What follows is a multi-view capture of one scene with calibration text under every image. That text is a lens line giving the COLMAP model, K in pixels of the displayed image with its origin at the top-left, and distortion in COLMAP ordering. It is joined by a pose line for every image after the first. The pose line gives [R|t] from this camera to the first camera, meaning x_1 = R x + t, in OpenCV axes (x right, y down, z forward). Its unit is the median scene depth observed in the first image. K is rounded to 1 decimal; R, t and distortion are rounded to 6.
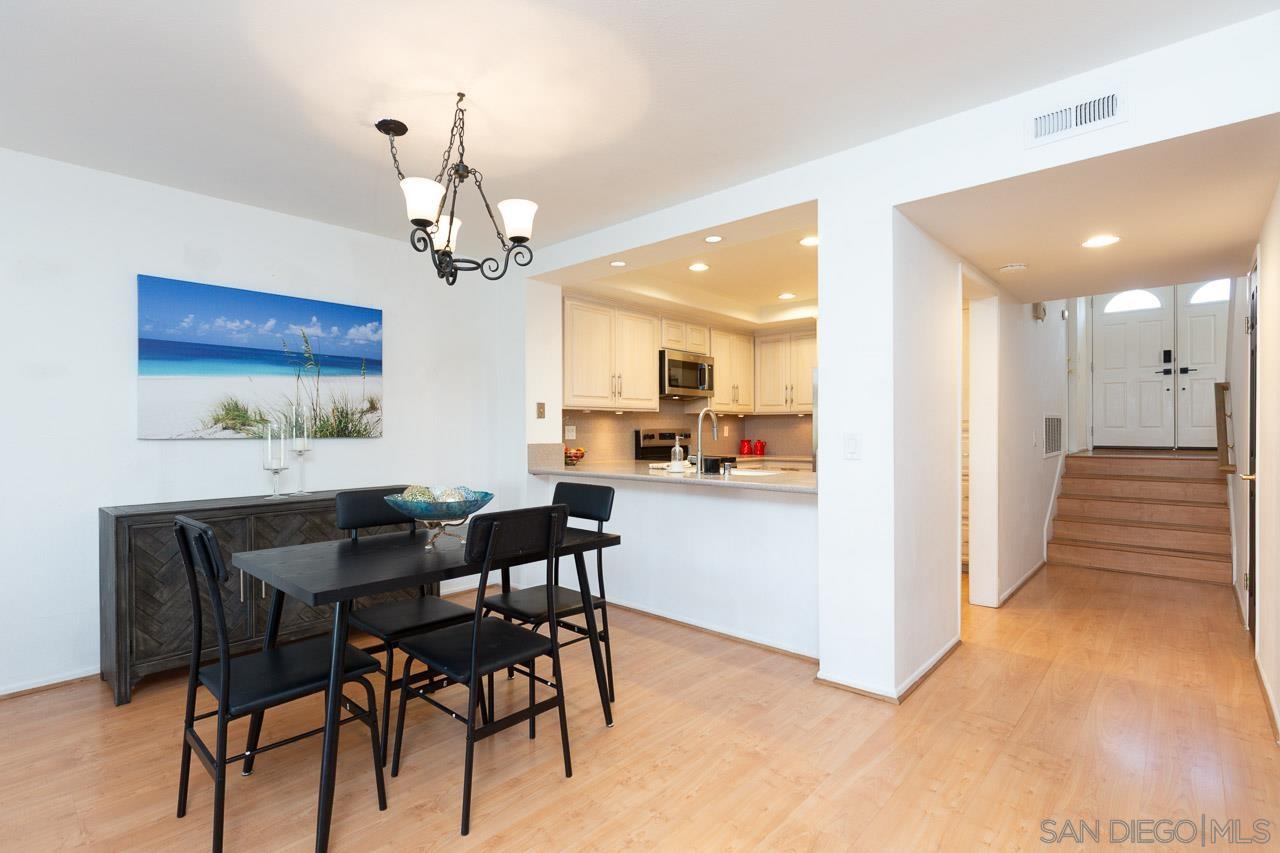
lens RADIAL K [[599.9, 0, 630.0], [0, 599.9, 427.8], [0, 0, 1]] dist [-0.003940, -0.000162]
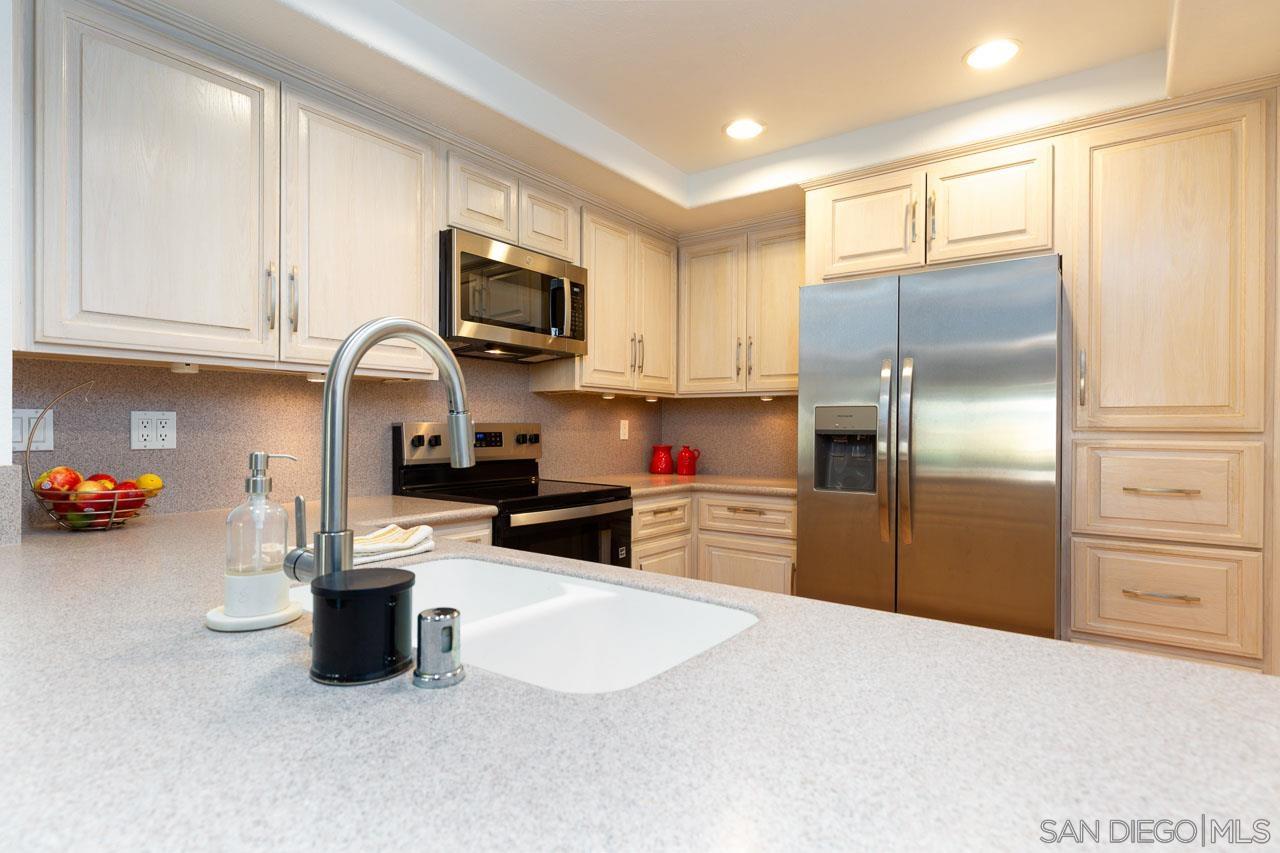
lens RADIAL K [[658.5, 0, 632.1], [0, 658.5, 429.4], [0, 0, 1]] dist [0.001003, 0.000733]
pose [[0.994176, 0.005171, 0.107642, 0.187181], [-0.005670, 0.999975, 0.004332, 0.005737], [-0.107617, -0.004917, 0.994180, 0.766253]]
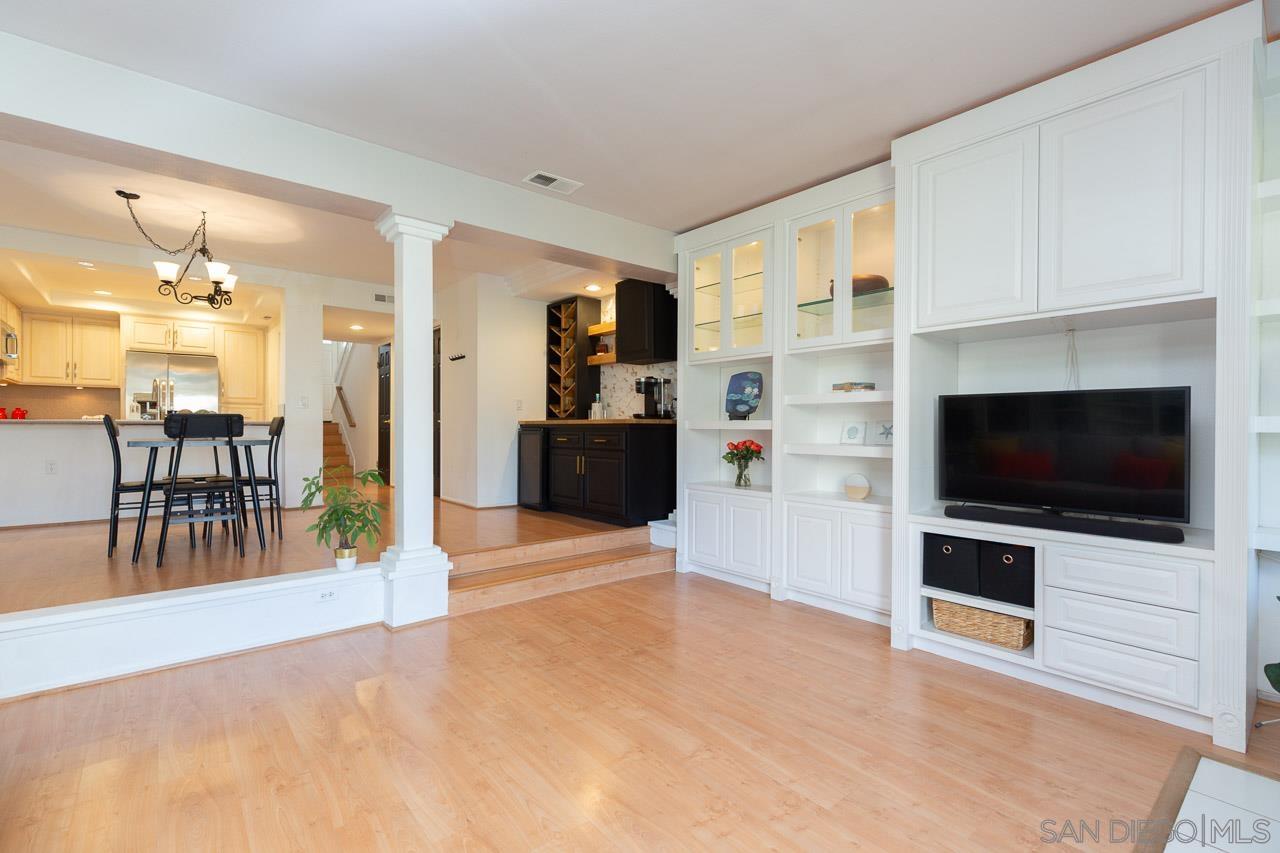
lens RADIAL K [[573.4, 0, 633.9], [0, 573.4, 430.6], [0, 0, 1]] dist [0.007572, -0.001020]
pose [[0.134888, -0.006100, 0.990842, -1.168832], [-0.004617, 0.999966, 0.006785, 0.084717], [-0.990850, -0.005490, 0.134856, -0.399038]]
